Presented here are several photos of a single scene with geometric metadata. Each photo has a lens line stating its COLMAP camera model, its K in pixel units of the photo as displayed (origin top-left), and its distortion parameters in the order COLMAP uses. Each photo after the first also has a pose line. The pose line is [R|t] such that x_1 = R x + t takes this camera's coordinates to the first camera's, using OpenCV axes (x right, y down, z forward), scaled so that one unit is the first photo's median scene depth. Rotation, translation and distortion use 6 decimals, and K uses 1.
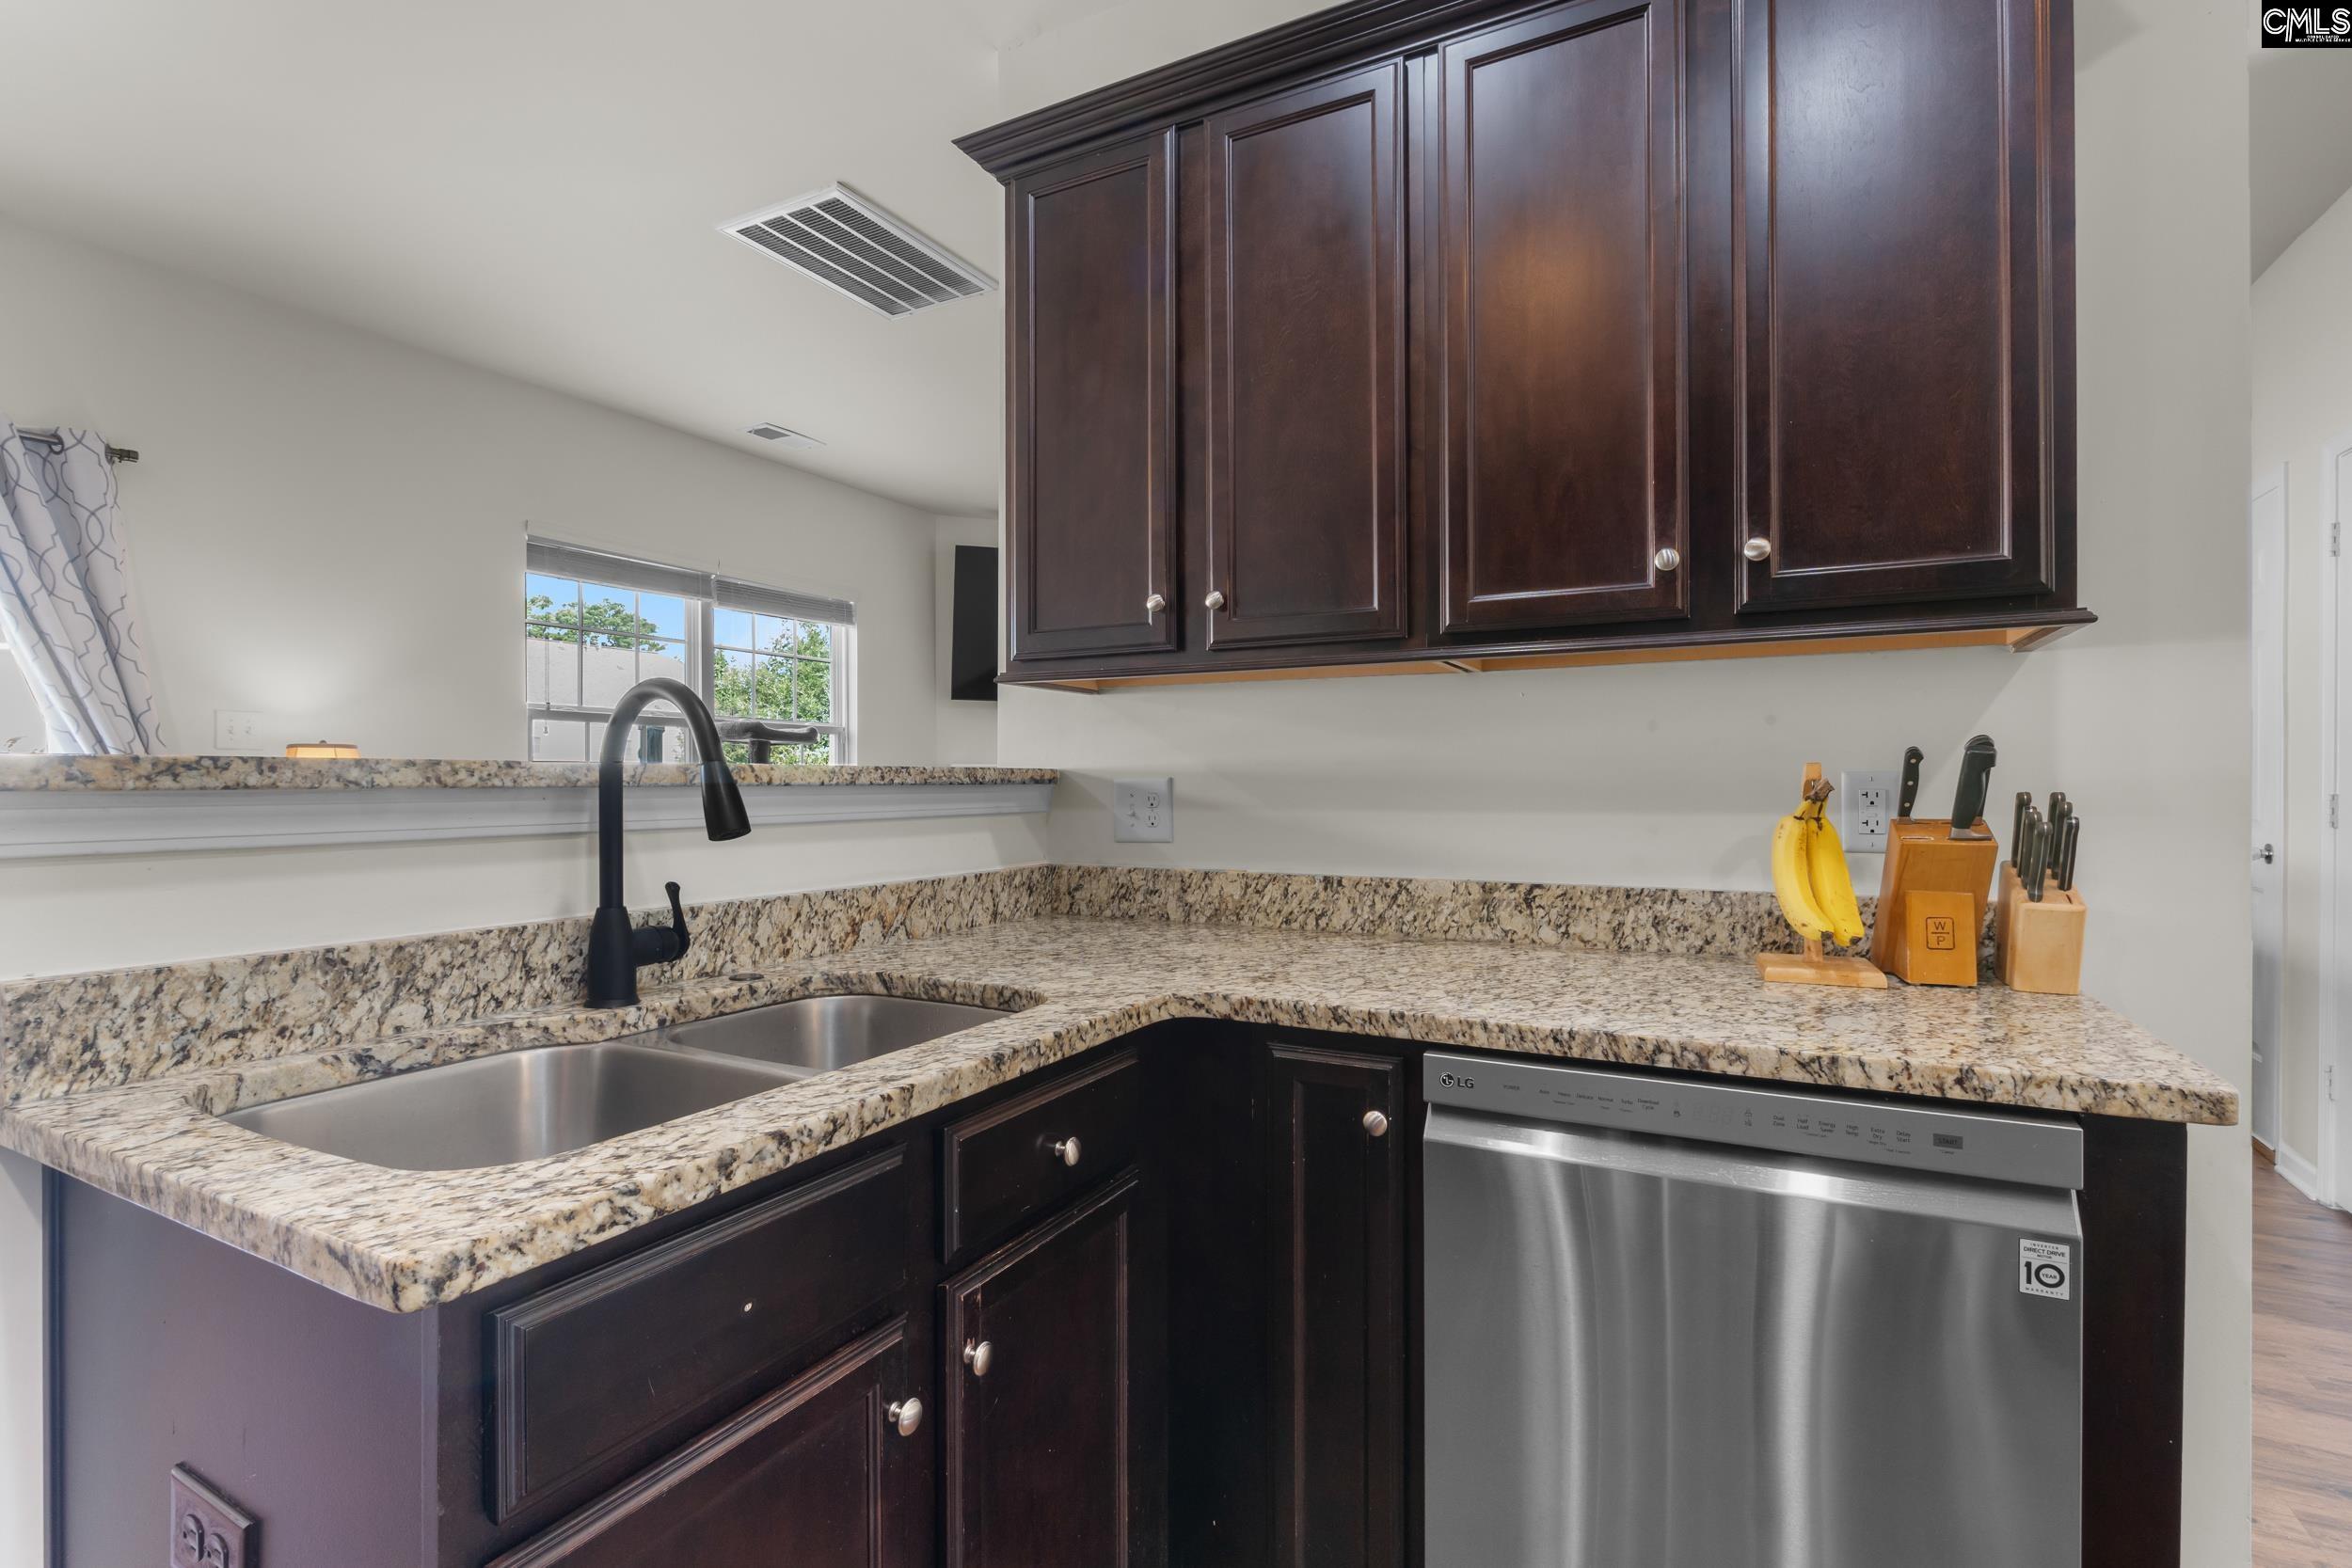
lens RADIAL K [[1076.4, 0, 1180.7], [0, 1076.4, 782.4], [0, 0, 1]] dist [-0.009081, -0.000803]
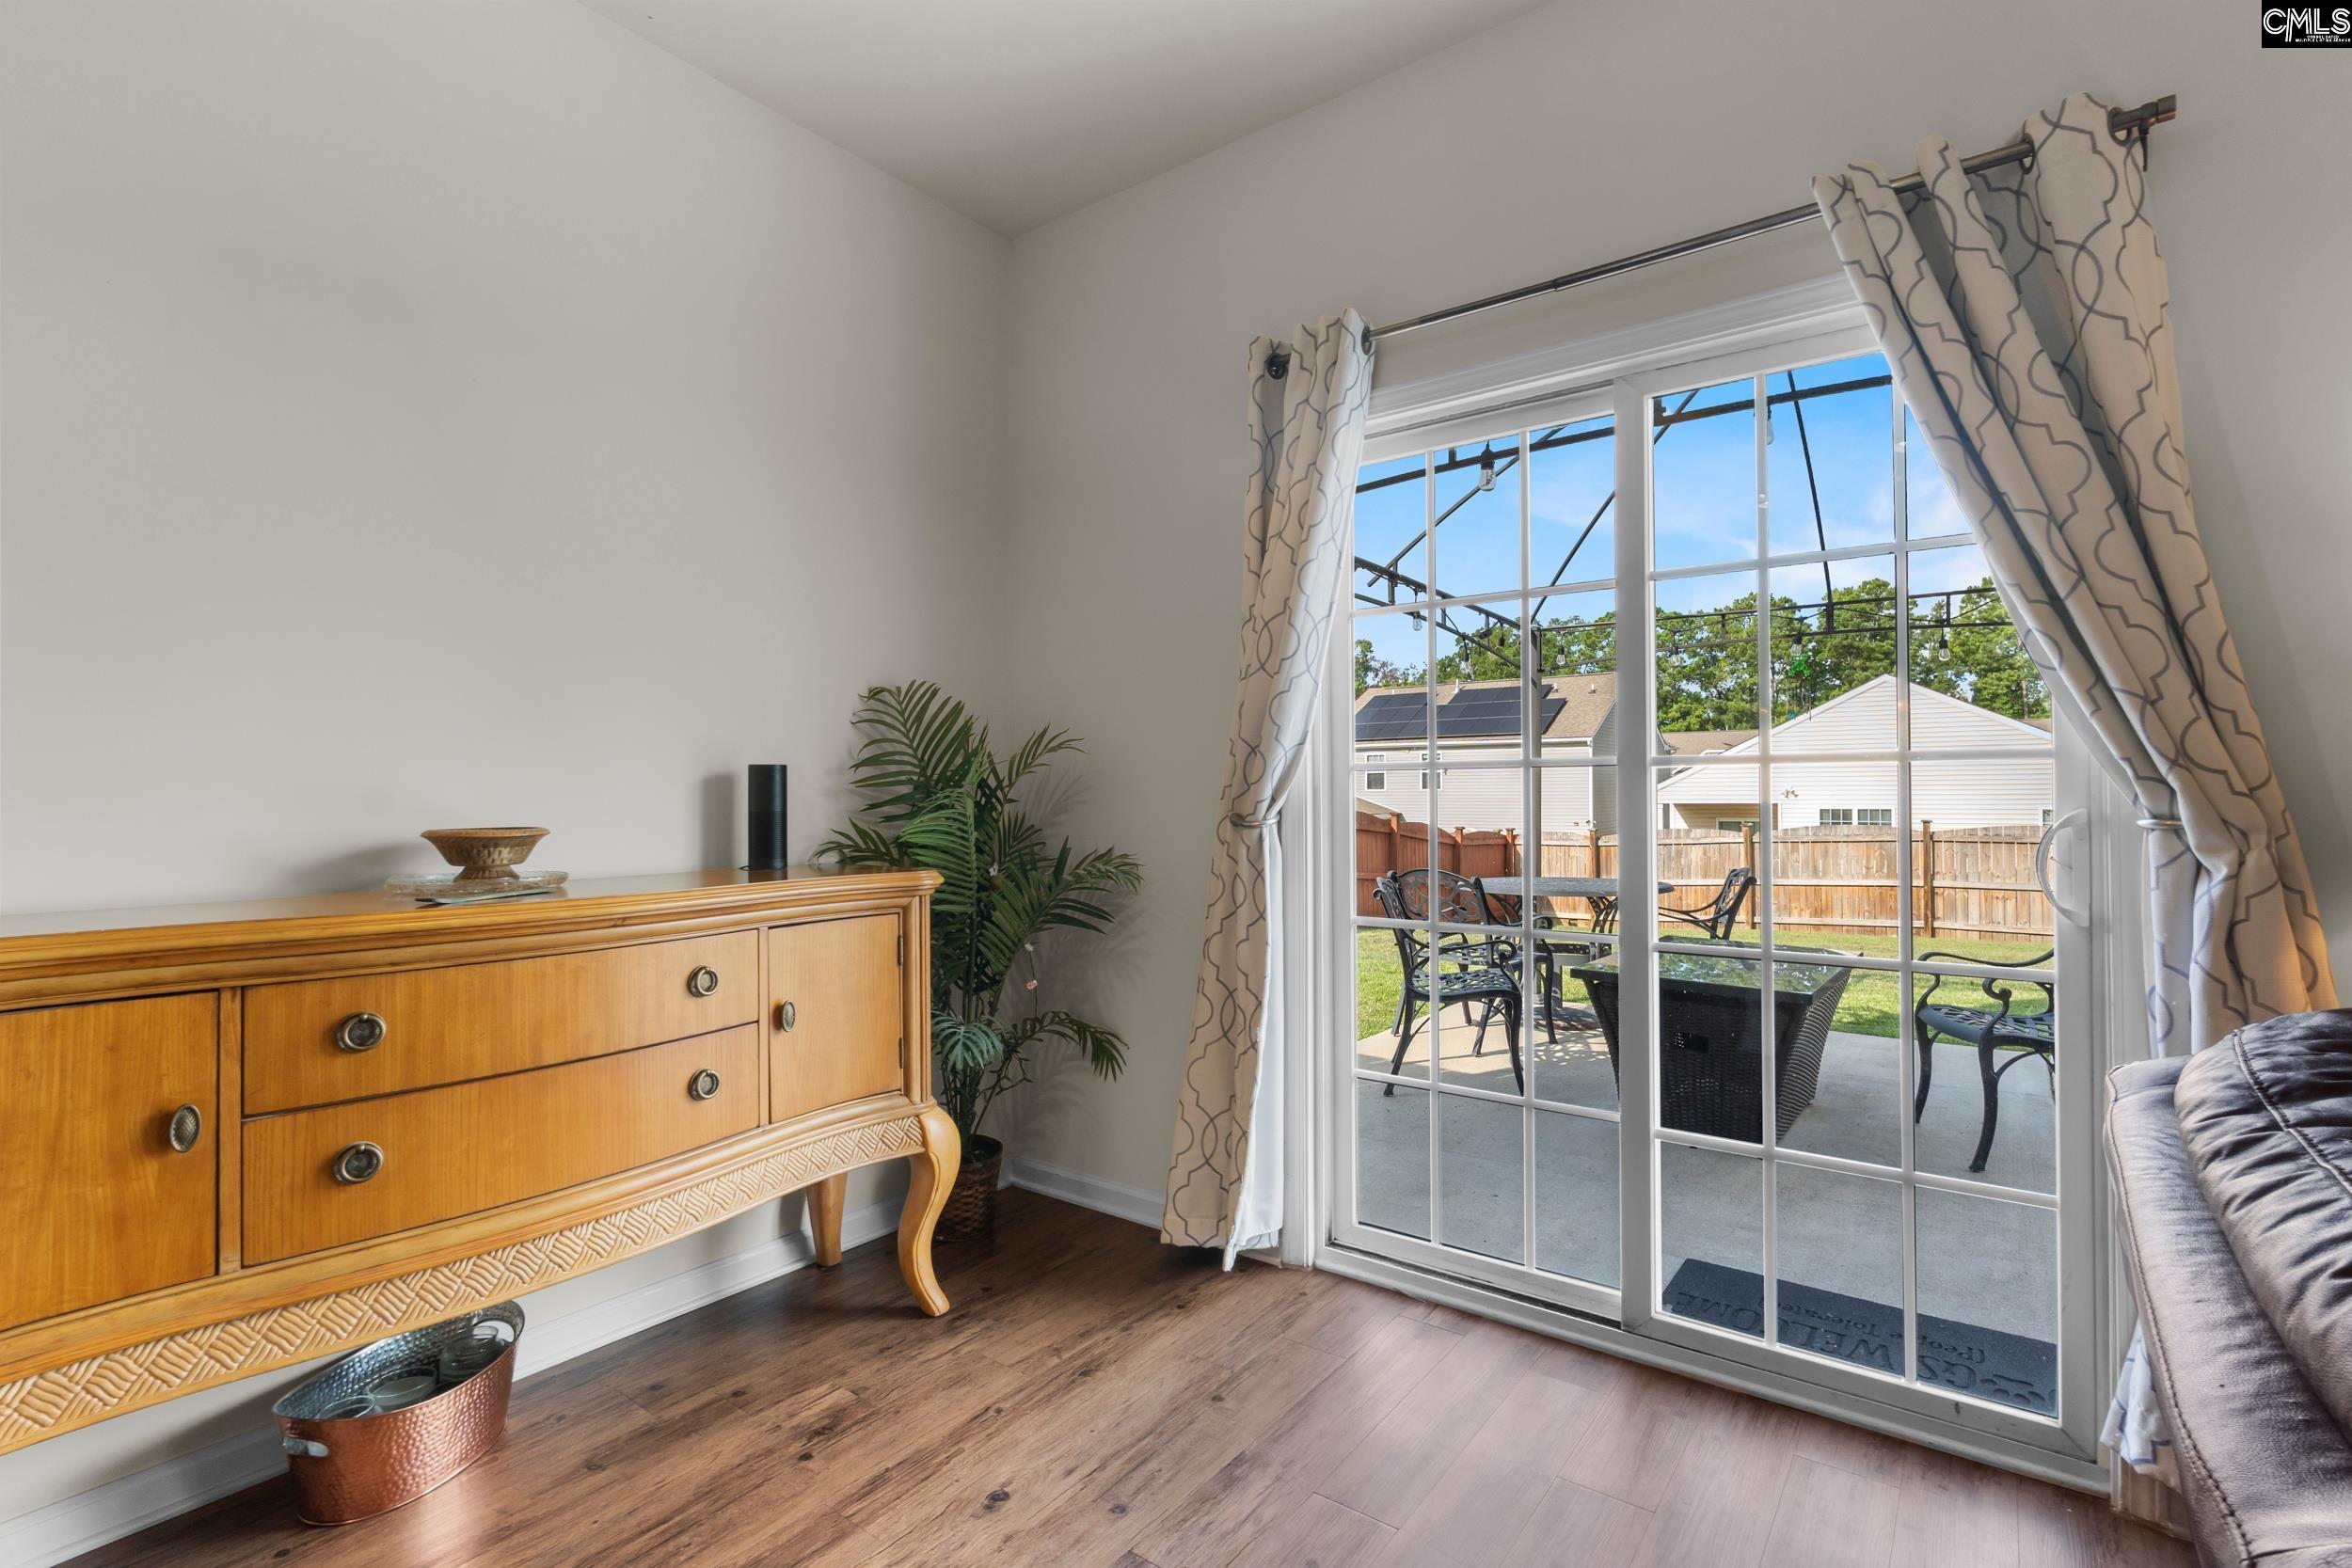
lens RADIAL K [[1076.4, 0, 1180.1], [0, 1076.4, 780.1], [0, 0, 1]] dist [-0.009081, -0.000803]
pose [[-0.163804, -0.012348, -0.986416, -0.758019], [0.006518, 0.999886, -0.013598, 0.023848], [0.986471, -0.008657, -0.163705, 1.125360]]
